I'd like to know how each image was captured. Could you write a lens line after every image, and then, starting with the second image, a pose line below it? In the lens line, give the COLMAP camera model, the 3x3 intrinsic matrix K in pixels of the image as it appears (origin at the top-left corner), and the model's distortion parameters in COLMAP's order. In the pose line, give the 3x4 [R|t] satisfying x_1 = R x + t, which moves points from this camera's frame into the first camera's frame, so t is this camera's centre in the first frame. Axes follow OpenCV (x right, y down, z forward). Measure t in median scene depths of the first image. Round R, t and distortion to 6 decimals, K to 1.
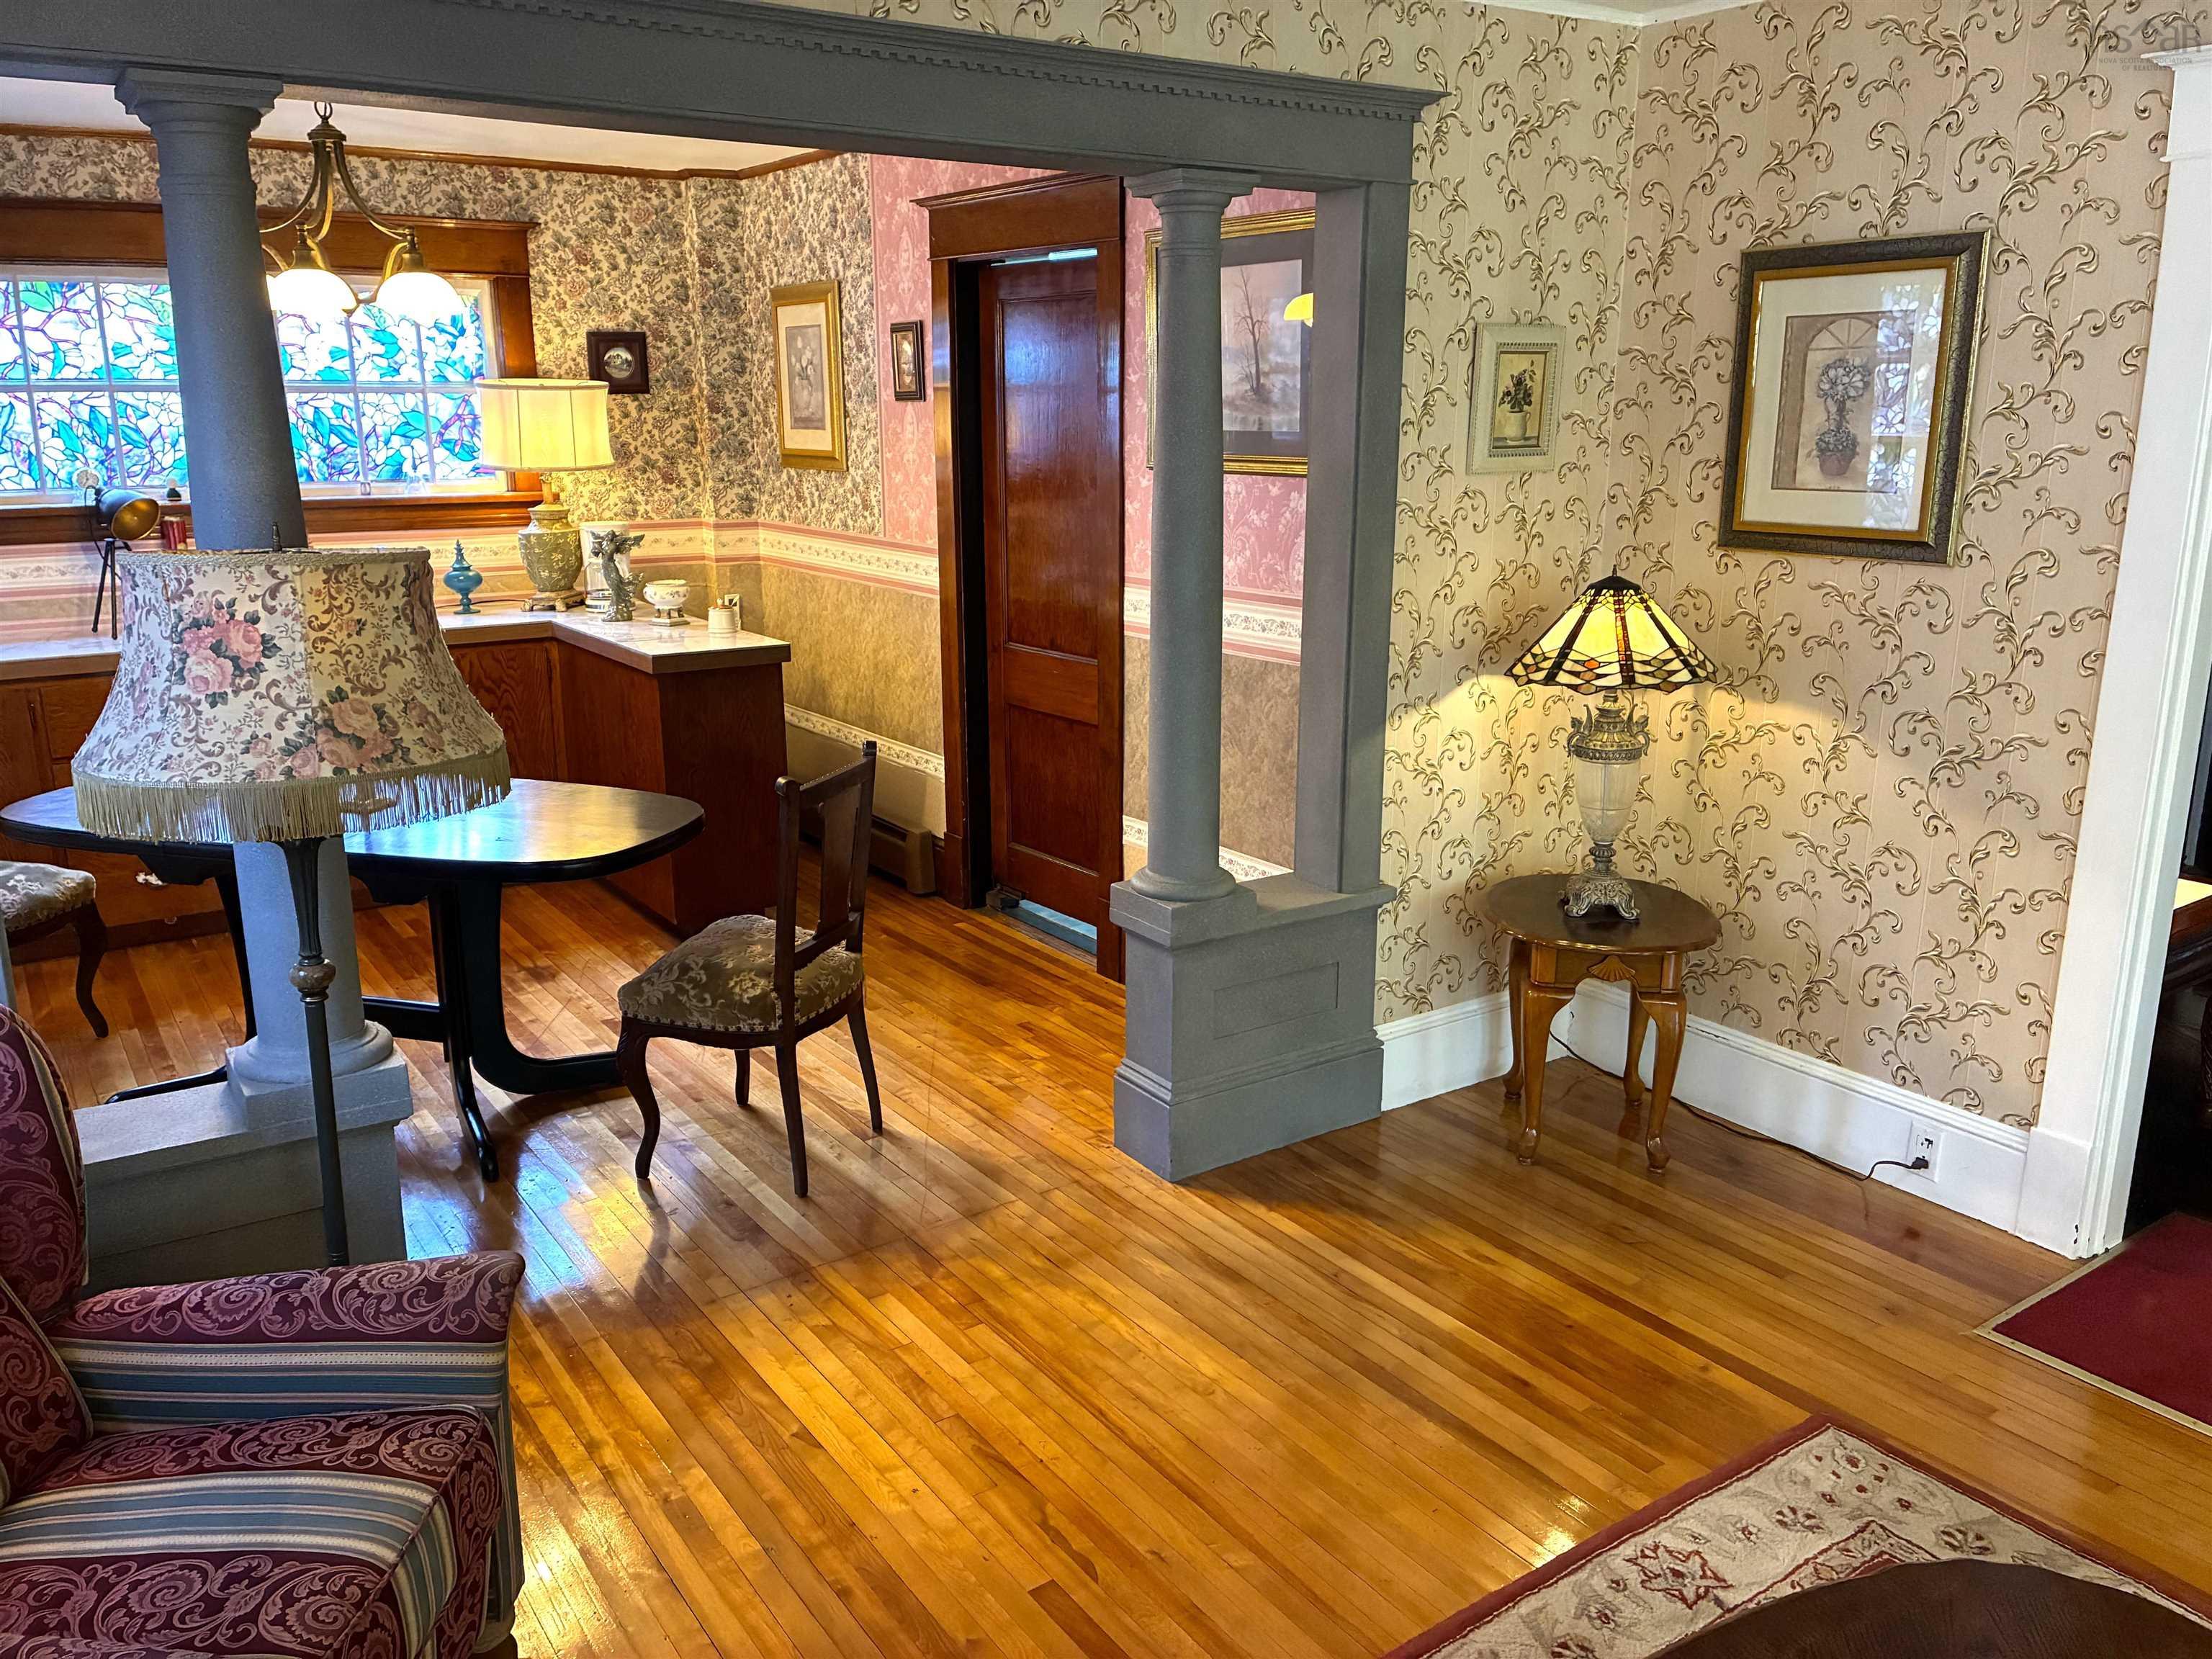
lens RADIAL K [[1702.3, 0, 1112.6], [0, 1702.3, 840.2], [0, 0, 1]] dist [0.066483, -0.063058]
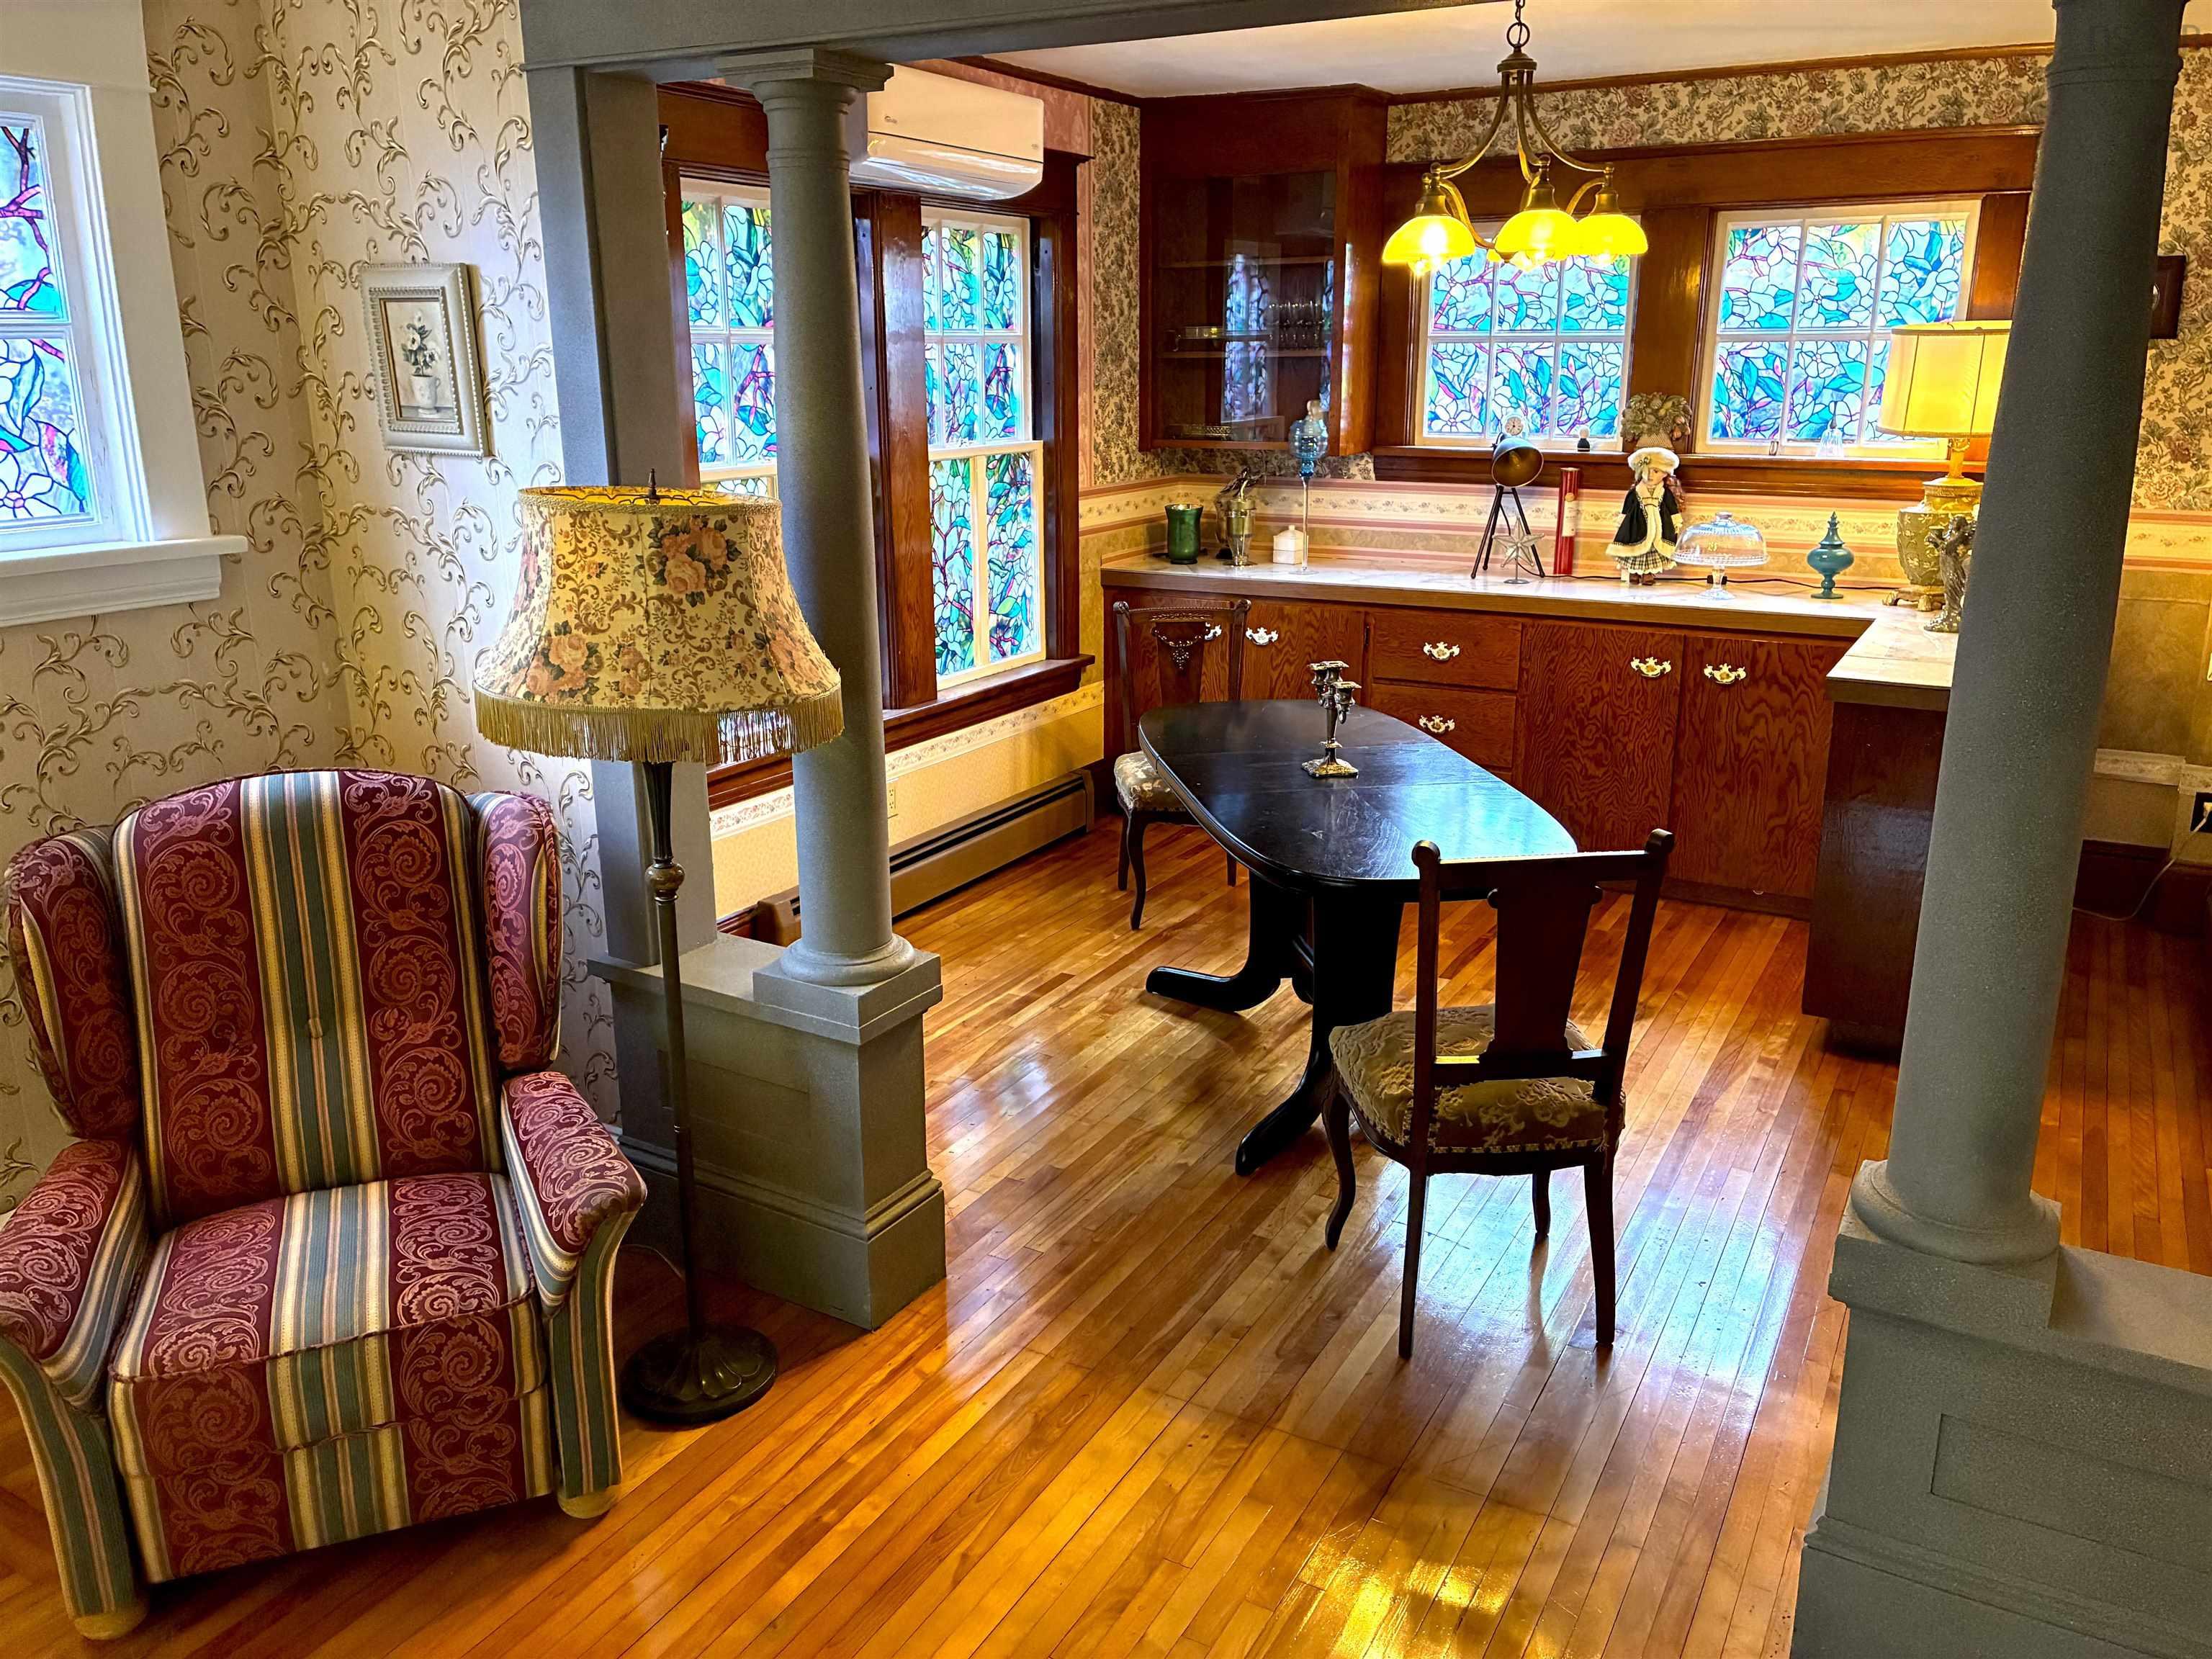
lens RADIAL K [[1702.3, 0, 1083.0], [0, 1702.3, 827.0], [0, 0, 1]] dist [0.066483, -0.063058]
pose [[0.429501, 0.251049, -0.867469, 0.263408], [-0.229253, 0.959425, 0.164153, -0.085634], [0.873482, 0.128366, 0.469628, 0.311548]]
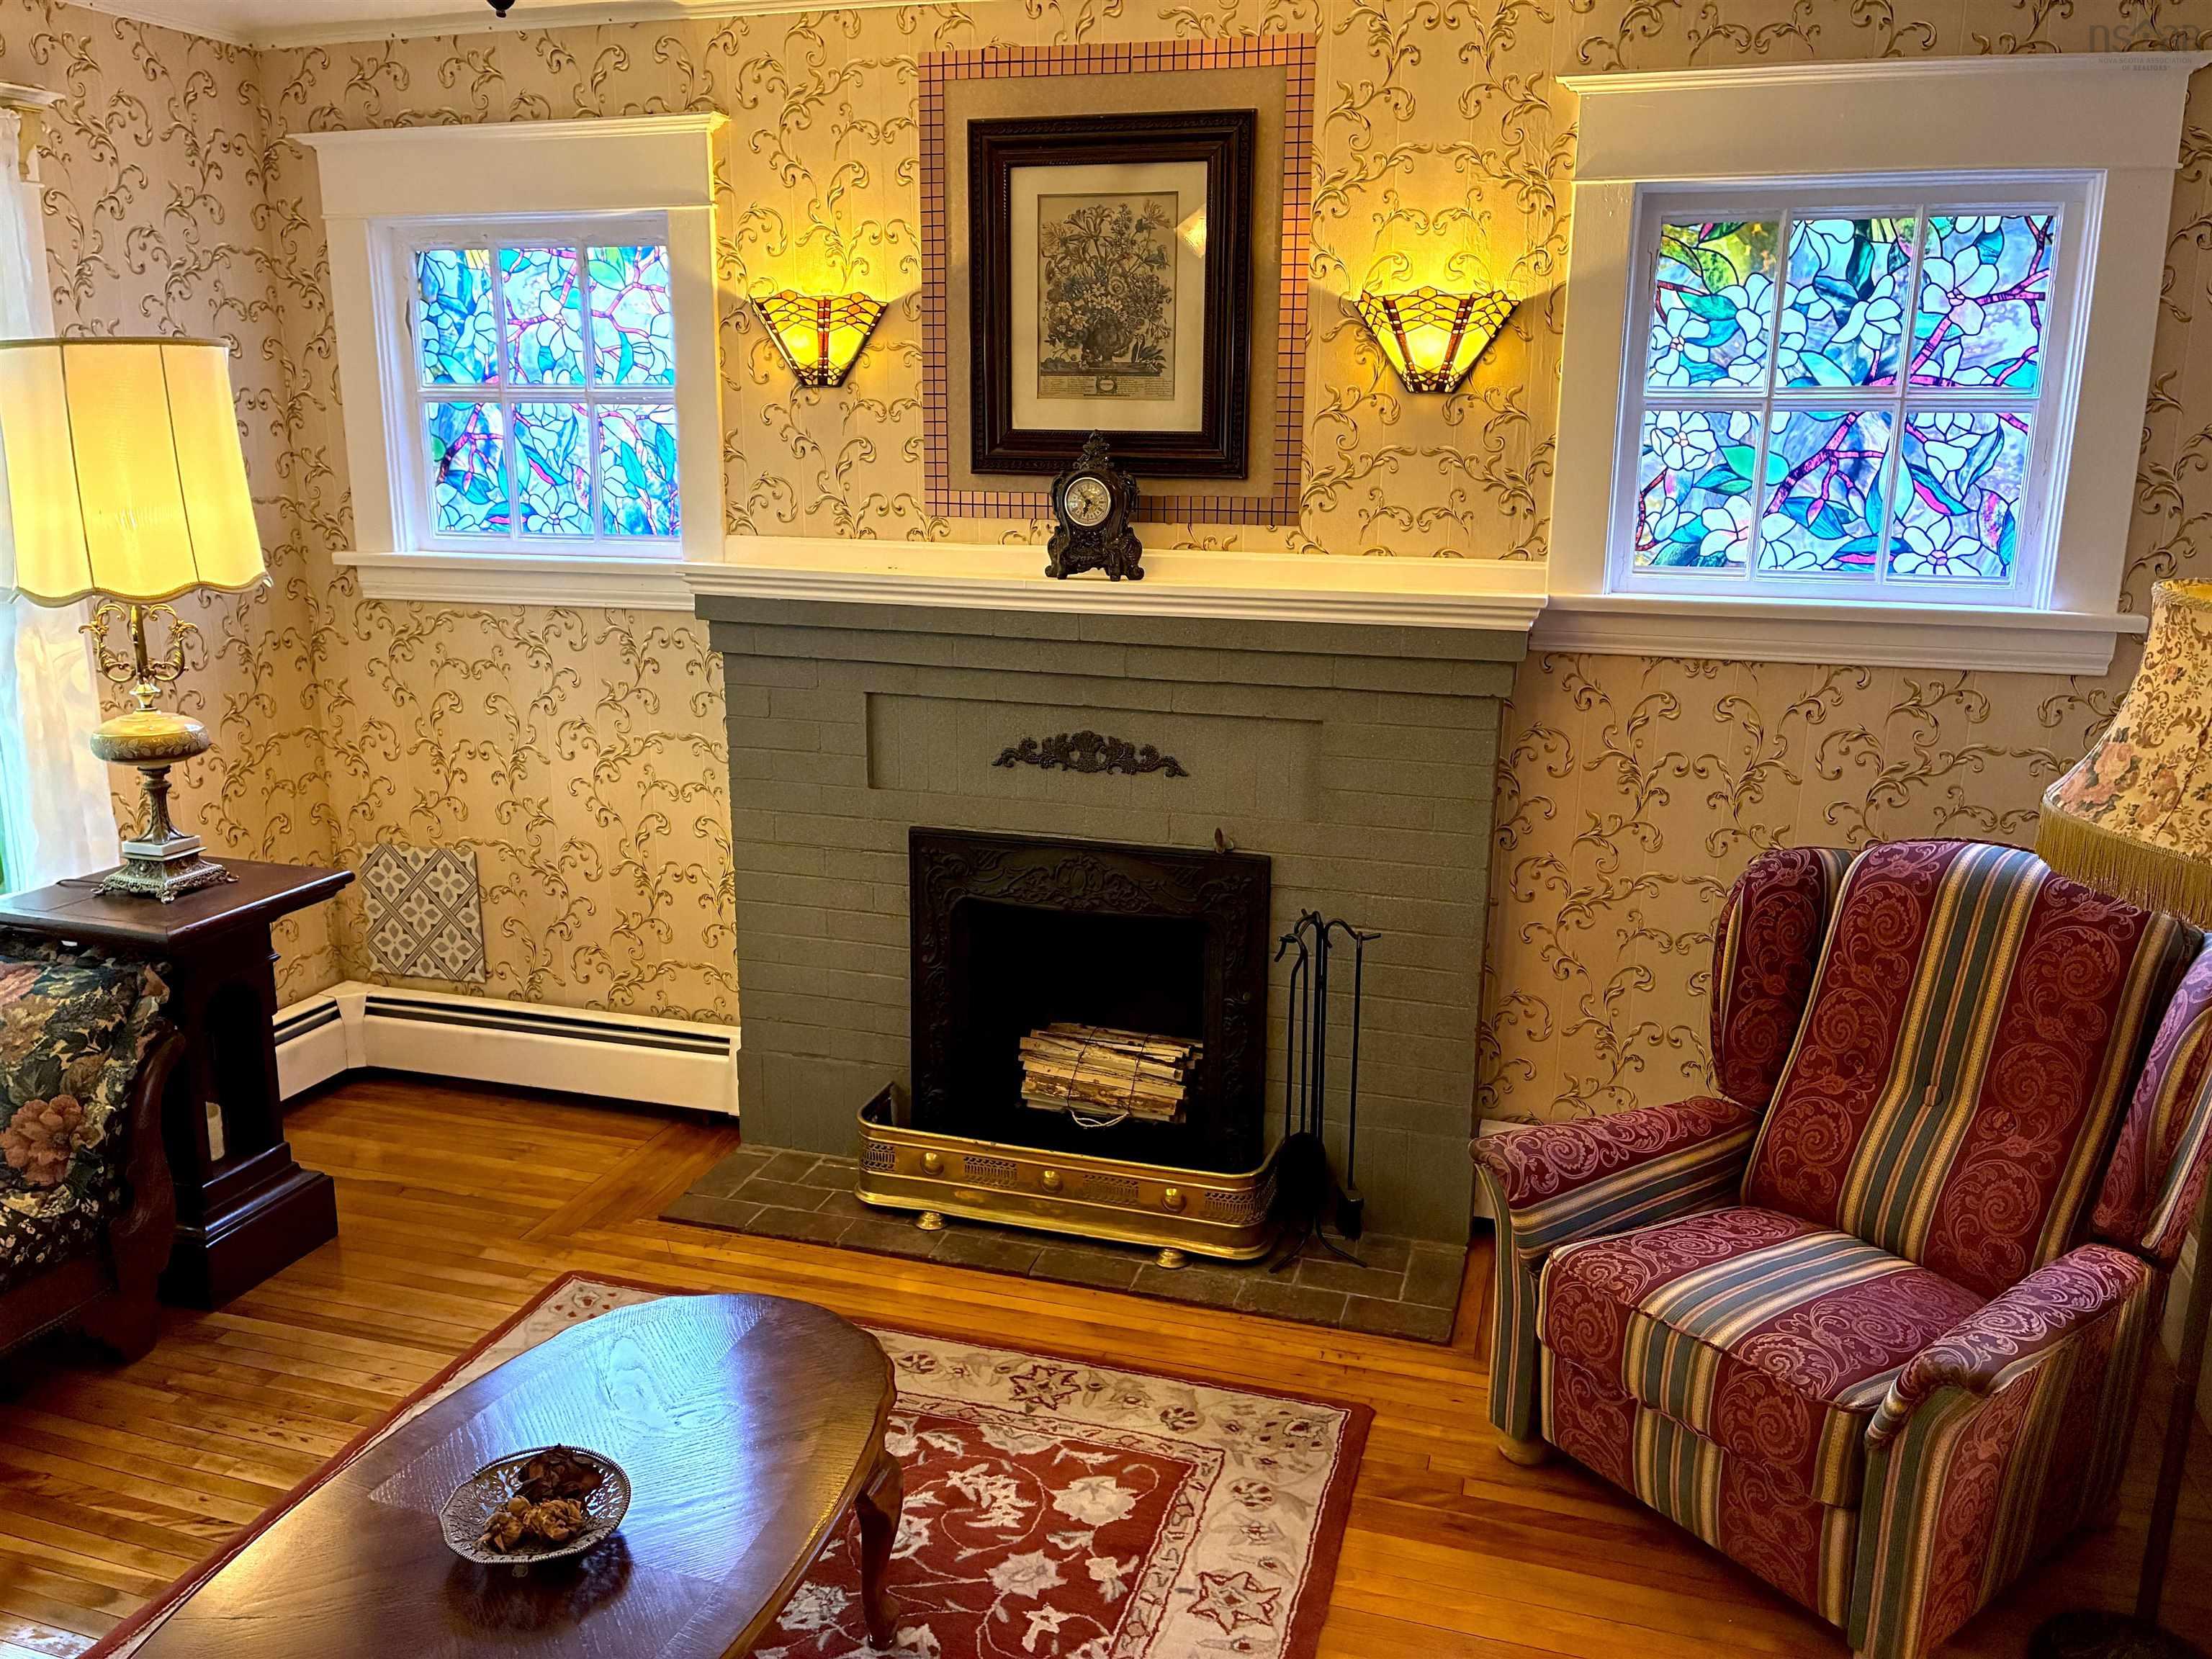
lens RADIAL K [[1702.3, 0, 1090.3], [0, 1702.3, 832.9], [0, 0, 1]] dist [0.066483, -0.063058]
pose [[-0.779263, 0.145906, -0.609476, 0.229363], [-0.164602, 0.890725, 0.423693, -0.136363], [0.604694, 0.430489, -0.670092, 0.518107]]
